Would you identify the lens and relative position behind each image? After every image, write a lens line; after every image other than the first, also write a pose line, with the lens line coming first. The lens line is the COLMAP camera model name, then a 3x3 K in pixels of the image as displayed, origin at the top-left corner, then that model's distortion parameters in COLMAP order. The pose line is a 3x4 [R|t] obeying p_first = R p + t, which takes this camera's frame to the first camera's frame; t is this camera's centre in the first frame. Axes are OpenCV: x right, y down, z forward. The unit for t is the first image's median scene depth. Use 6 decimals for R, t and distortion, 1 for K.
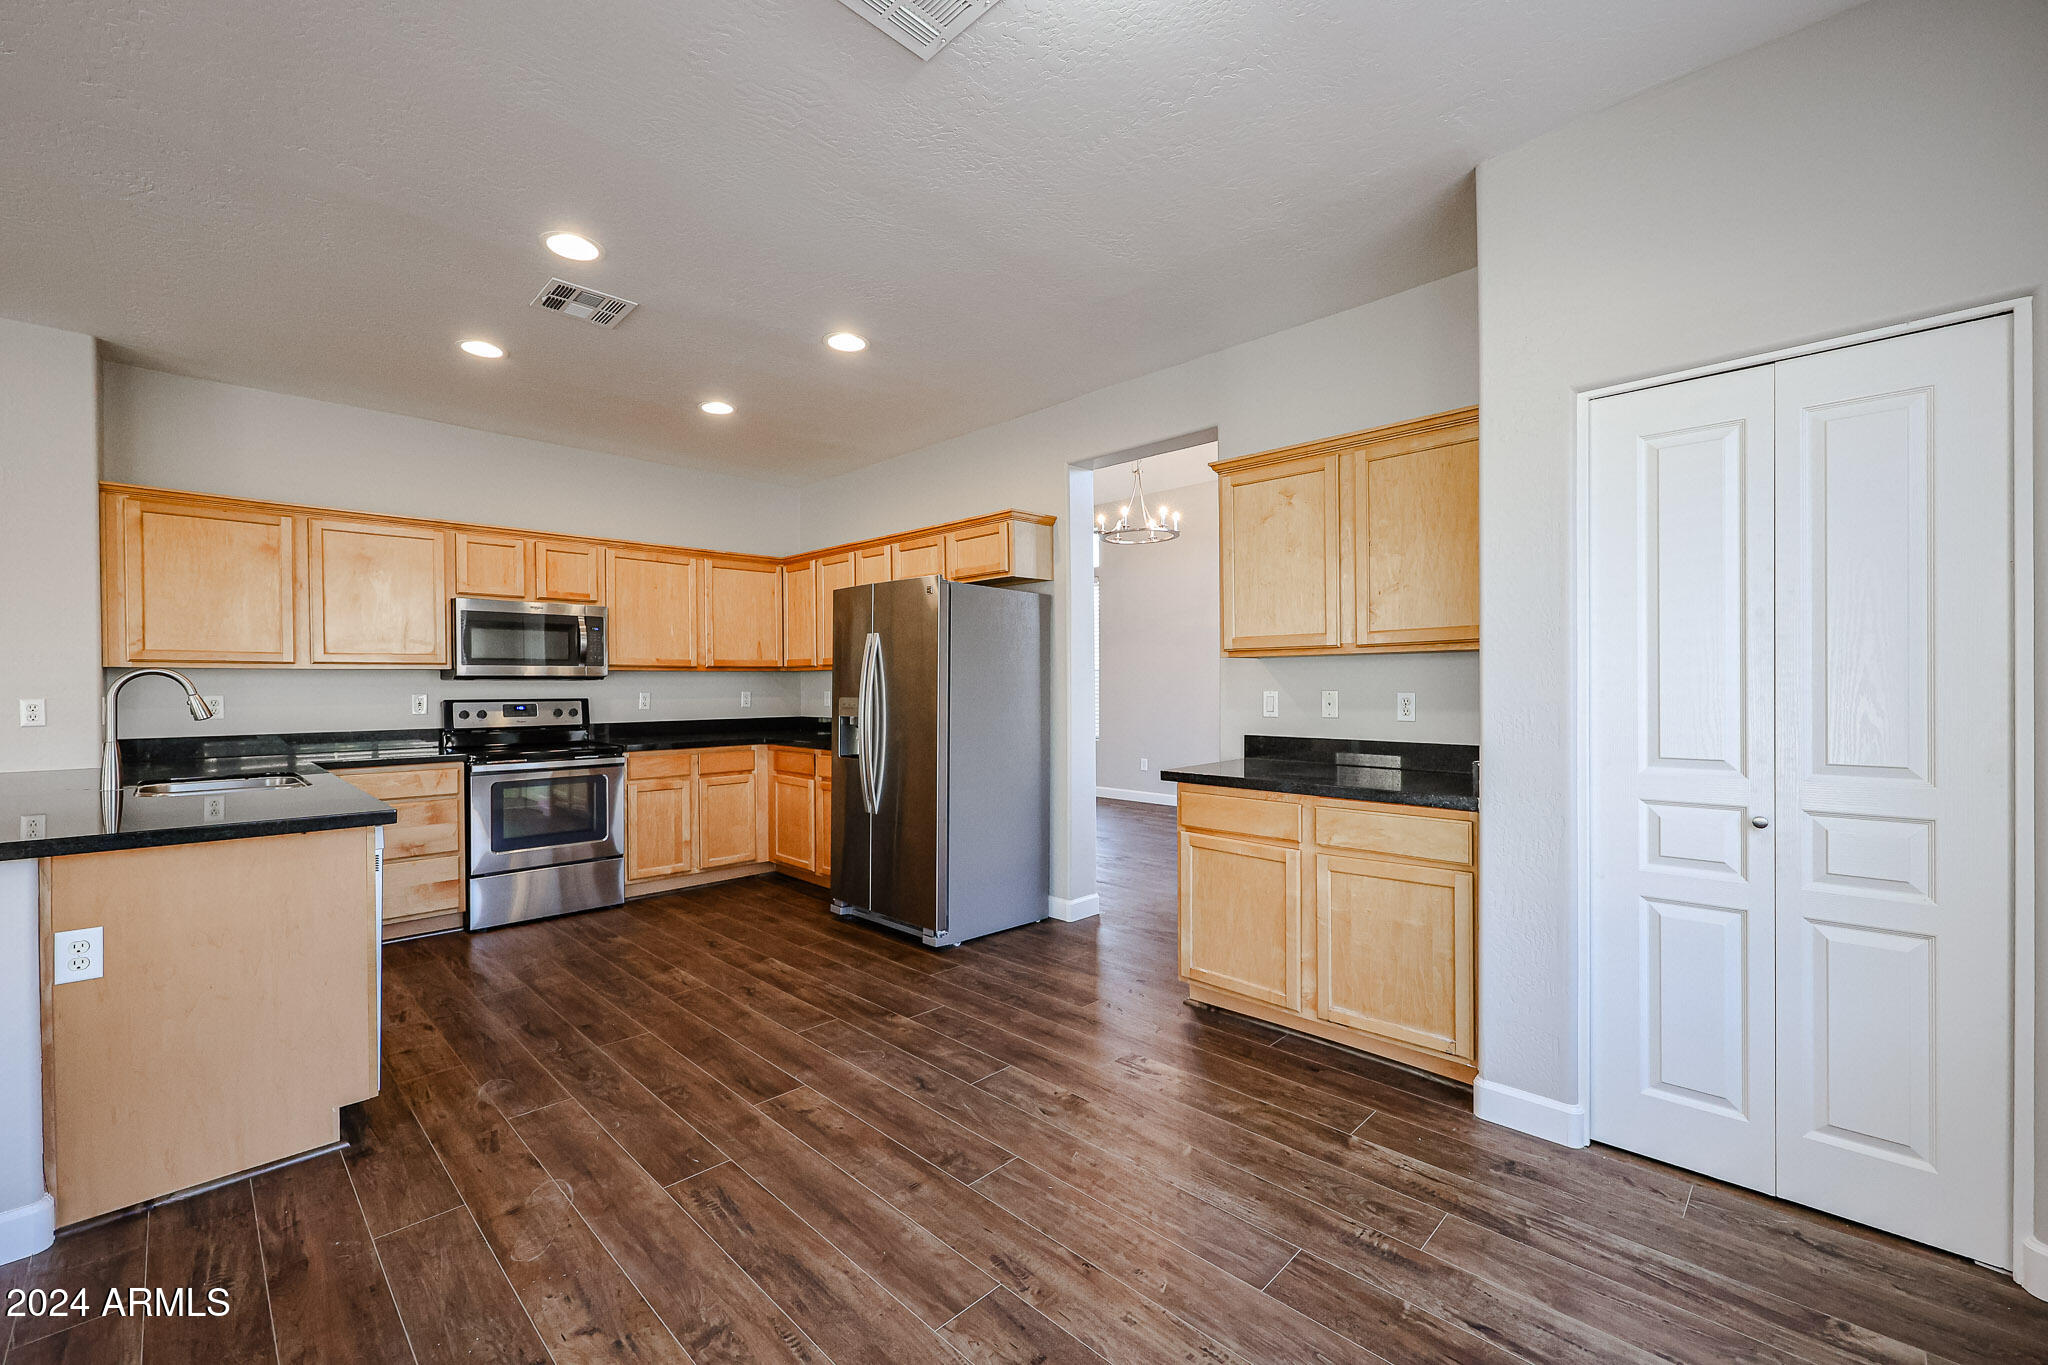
lens RADIAL K [[831.2, 0, 1015.2], [0, 831.2, 688.1], [0, 0, 1]] dist [0.000645, 0.000020]
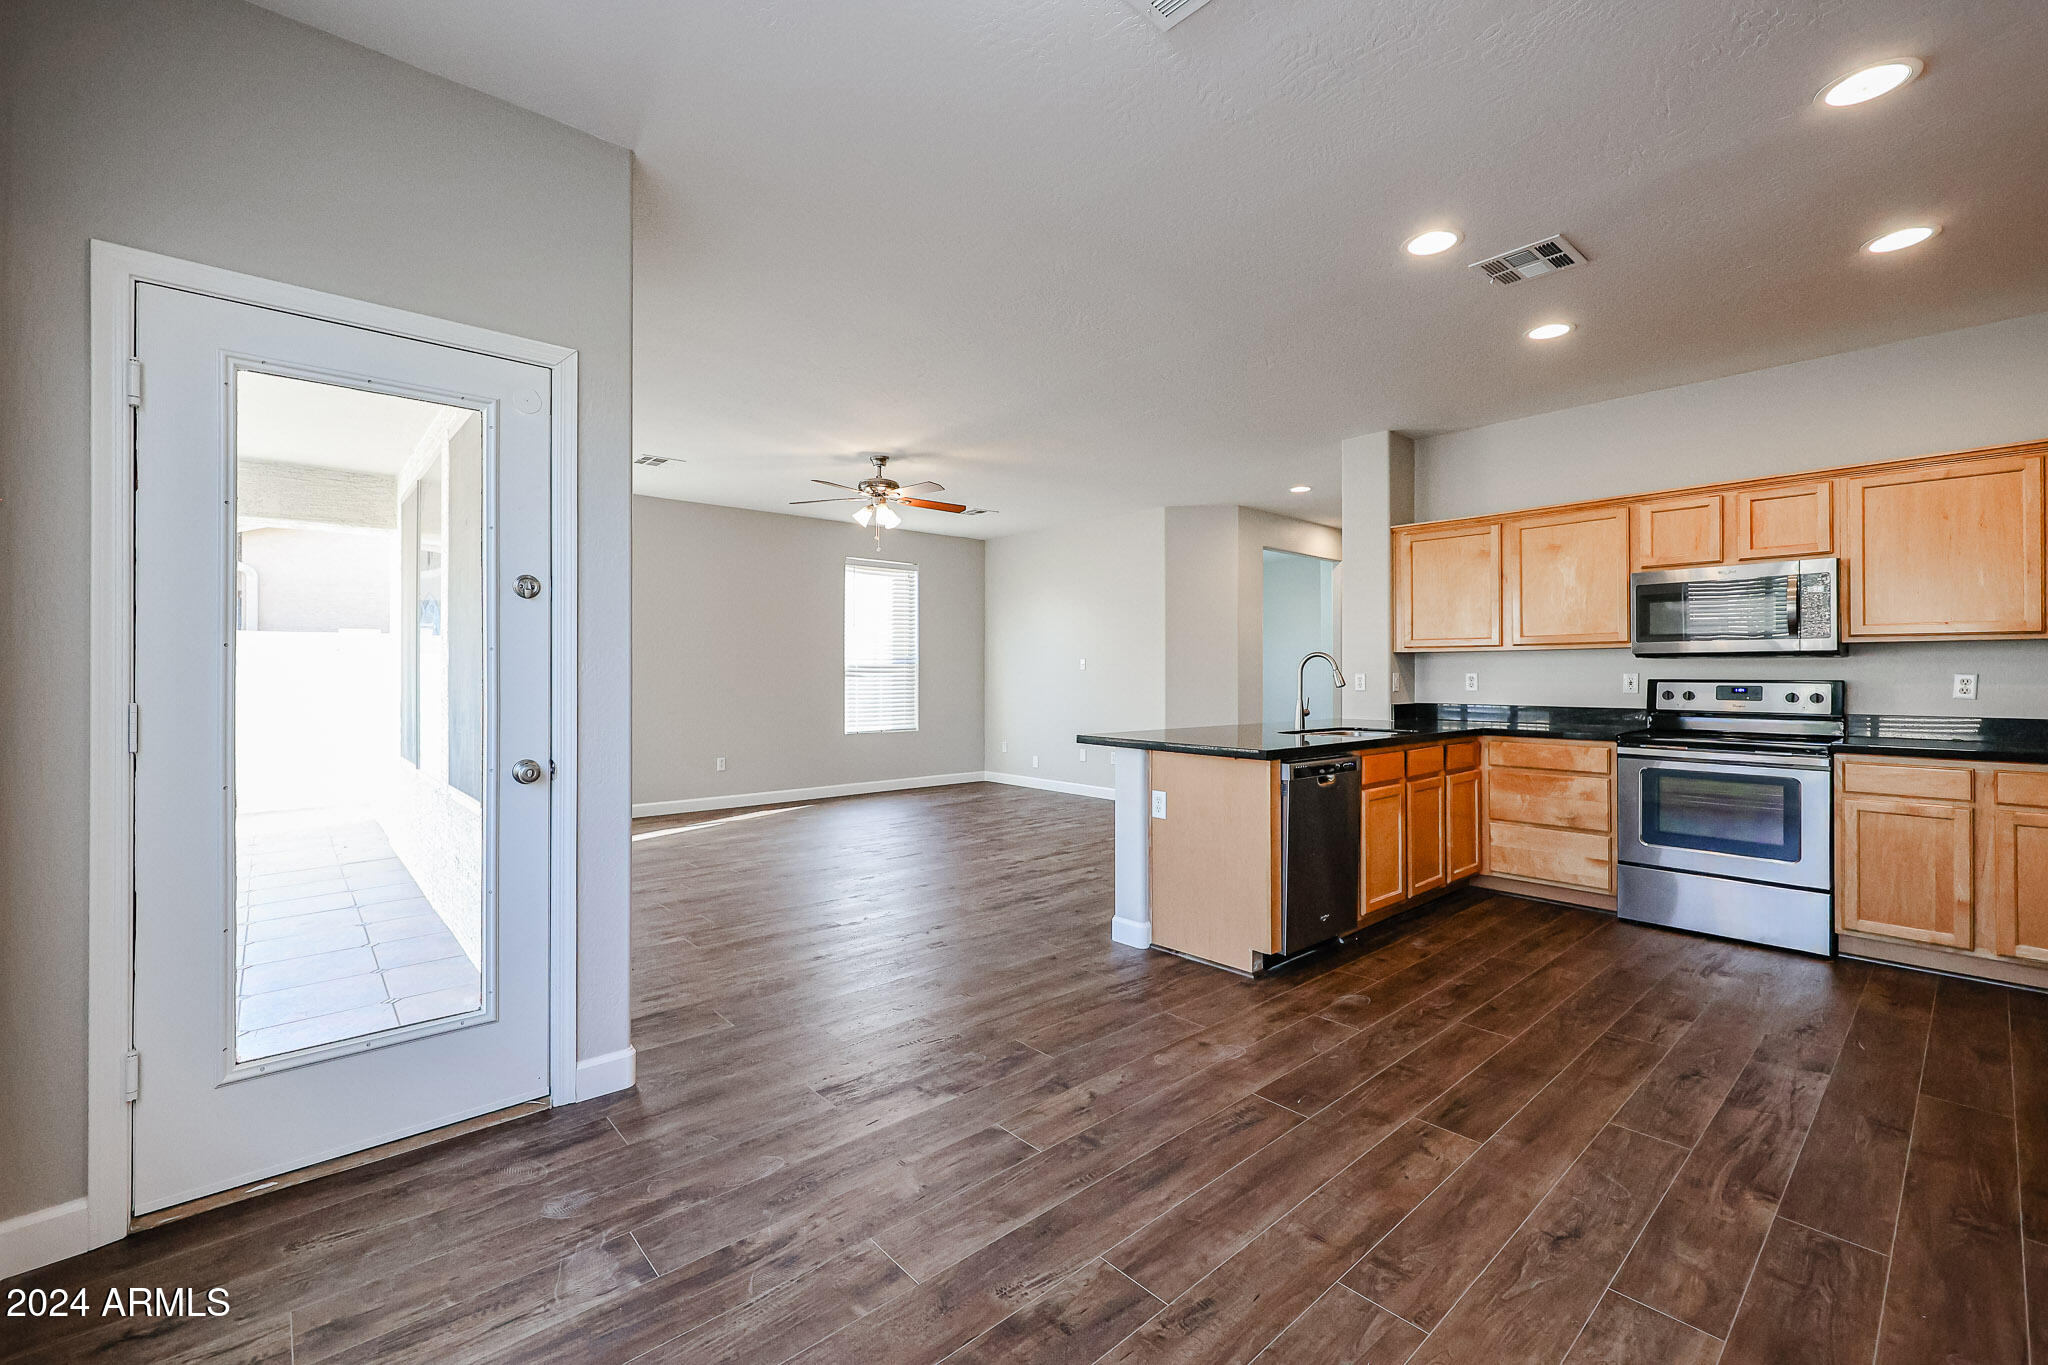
lens RADIAL K [[851.4, 0, 1013.0], [0, 851.4, 671.0], [0, 0, 1]] dist [0.002535, 0.000165]
pose [[-0.068137, 0.001752, -0.997674, 0.408478], [-0.003889, 0.999990, 0.002021, 0.006464], [0.997668, 0.004018, -0.068130, 0.389457]]
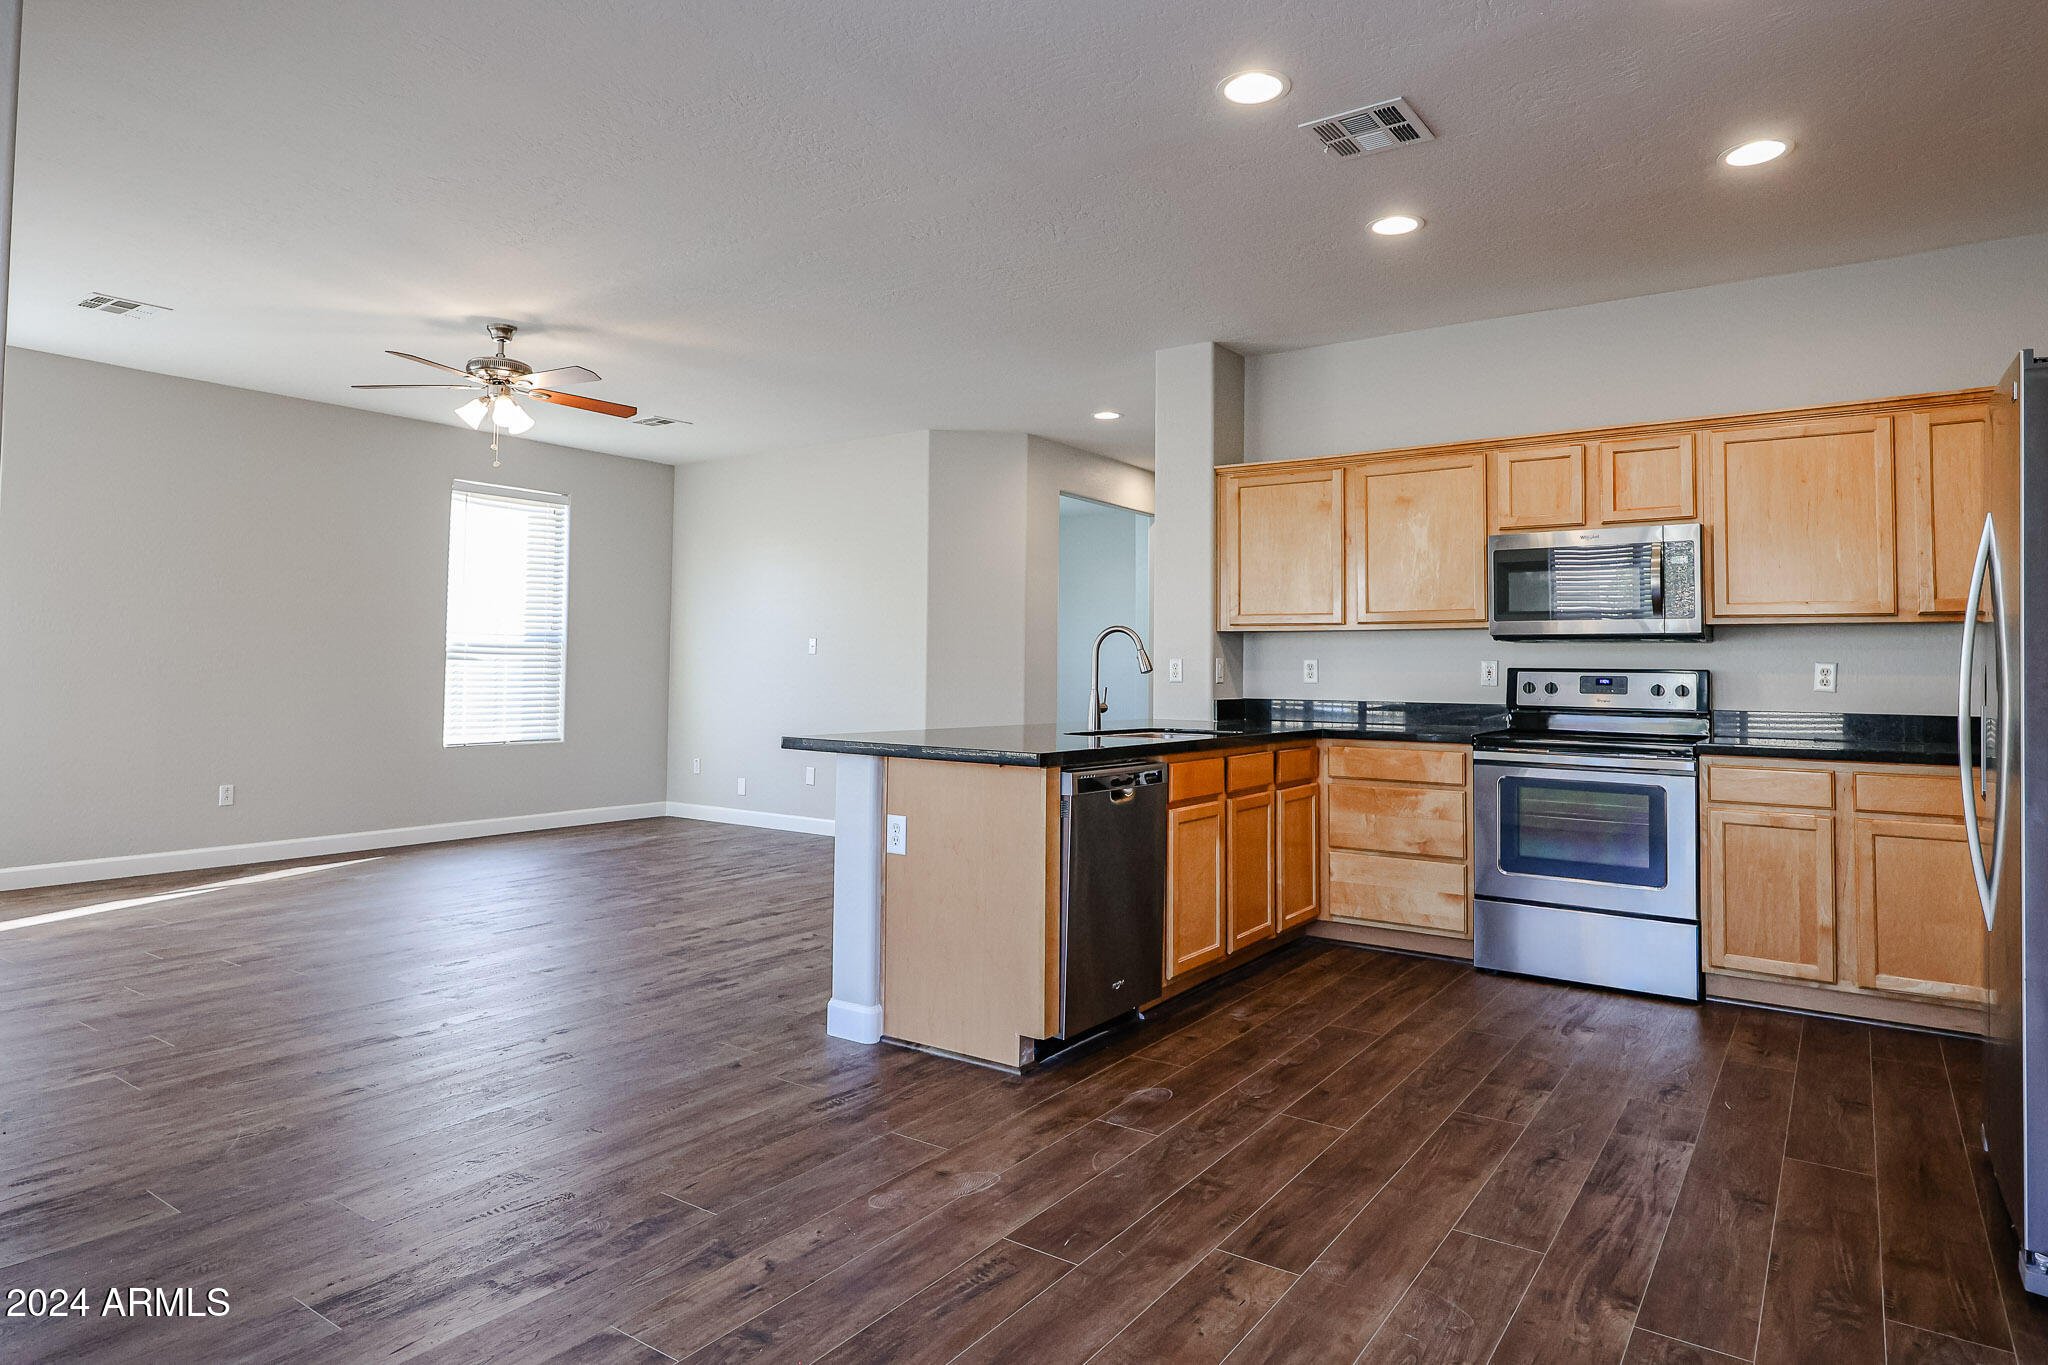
lens RADIAL K [[1180.3, 0, 1011.7], [0, 1180.3, 625.0], [0, 0, 1]] dist [0.001259, 0.001223]
pose [[0.165192, -0.032193, -0.985736, 0.381486], [-0.015795, 0.999253, -0.035282, 0.023828], [0.986135, 0.021398, 0.164561, 0.420942]]
